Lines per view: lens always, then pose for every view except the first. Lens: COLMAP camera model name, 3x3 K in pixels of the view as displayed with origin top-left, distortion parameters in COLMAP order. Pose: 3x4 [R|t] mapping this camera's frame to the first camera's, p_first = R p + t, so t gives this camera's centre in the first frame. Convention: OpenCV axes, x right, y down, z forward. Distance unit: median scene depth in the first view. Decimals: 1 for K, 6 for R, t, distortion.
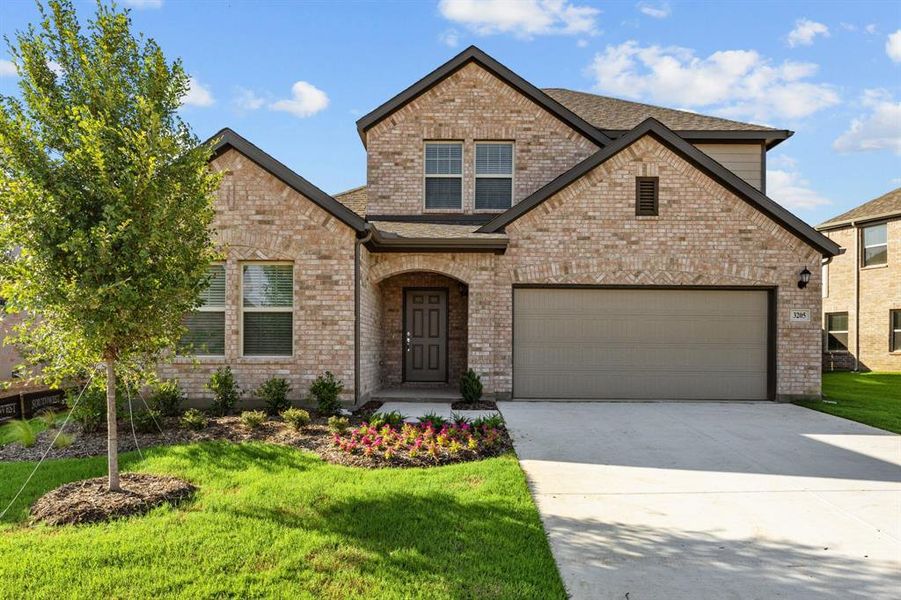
lens RADIAL K [[500.2, 0, 471.6], [0, 500.2, 296.1], [0, 0, 1]] dist [-0.002945, -0.000437]
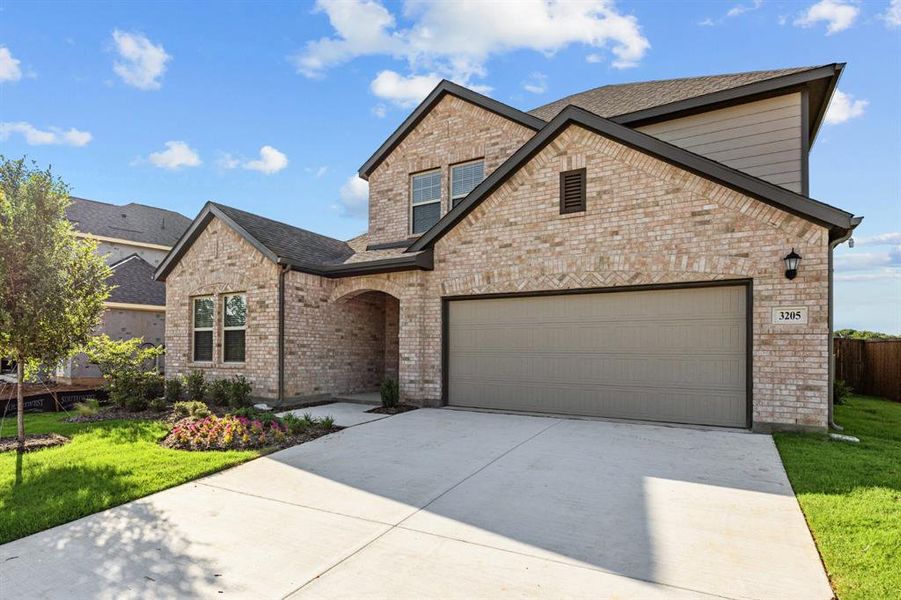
lens RADIAL K [[447.2, 0, 445.9], [0, 447.2, 304.3], [0, 0, 1]] dist [-0.001851, -0.000014]
pose [[0.867481, -0.052259, -0.494717, 0.546699], [0.047559, 0.998624, -0.022095, 0.012214], [0.495191, -0.004361, 0.868773, 0.180090]]
